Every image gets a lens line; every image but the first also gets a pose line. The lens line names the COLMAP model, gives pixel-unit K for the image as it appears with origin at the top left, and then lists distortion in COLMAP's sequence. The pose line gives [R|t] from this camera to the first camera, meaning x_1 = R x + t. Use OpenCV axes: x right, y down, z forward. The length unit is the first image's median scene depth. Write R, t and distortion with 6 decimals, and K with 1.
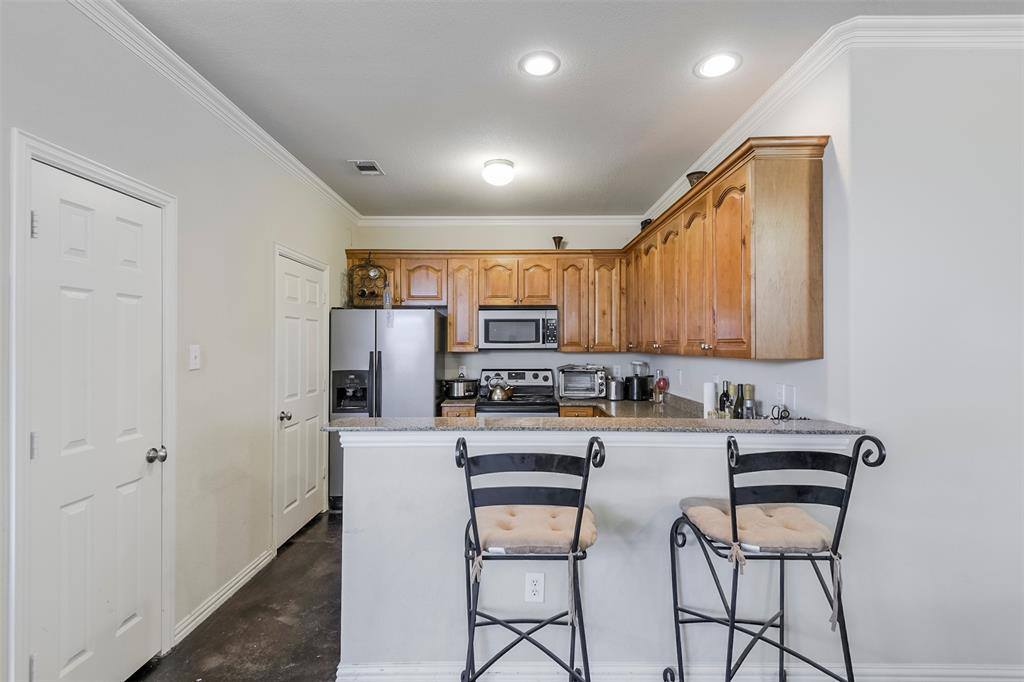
lens RADIAL K [[477.4, 0, 515.5], [0, 477.4, 348.8], [0, 0, 1]] dist [-0.005439, -0.002297]
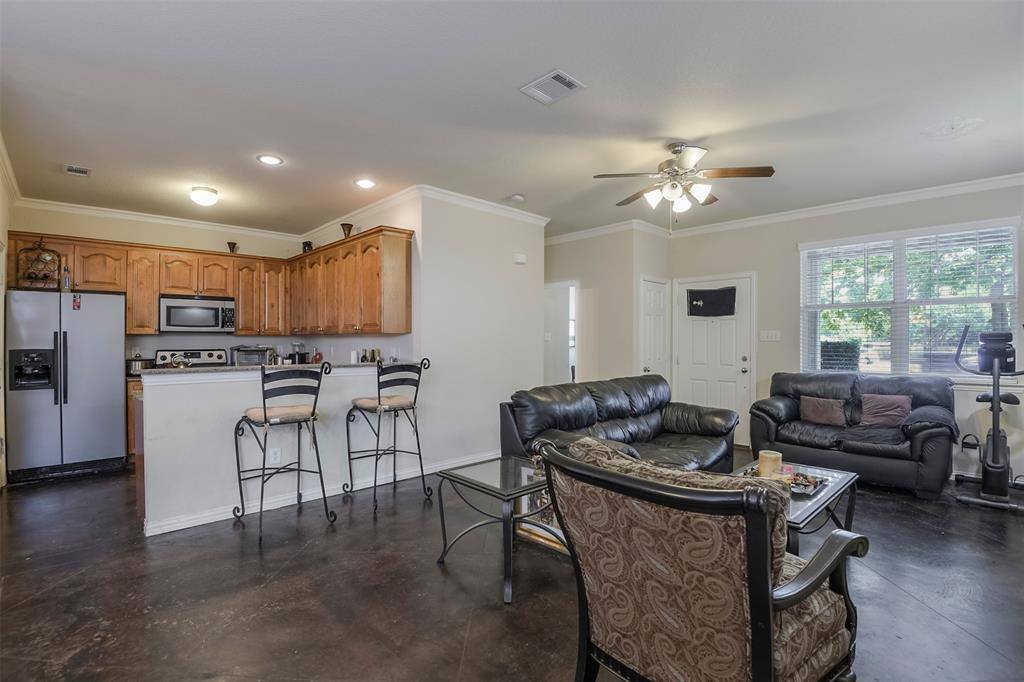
lens RADIAL K [[481.0, 0, 508.4], [0, 481.0, 337.8], [0, 0, 1]] dist [-0.048309, -0.000640]
pose [[0.724234, 0.006111, 0.689528, -0.255698], [0.002860, 0.999926, -0.011866, 0.032651], [-0.689549, 0.010566, 0.724162, -0.418278]]
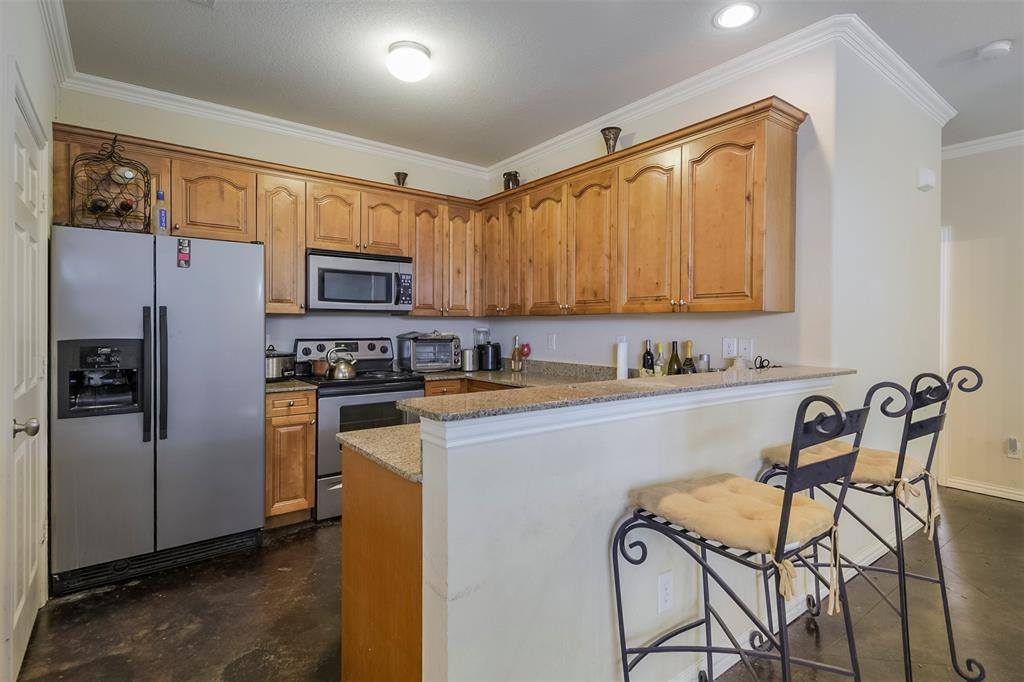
lens RADIAL K [[477.4, 0, 504.0], [0, 477.4, 330.1], [0, 0, 1]] dist [-0.005439, -0.002297]
pose [[0.786544, -0.000659, 0.617534, -0.295100], [0.001099, 0.999999, -0.000333, 0.032546], [-0.617534, 0.000940, 0.786544, 0.270441]]
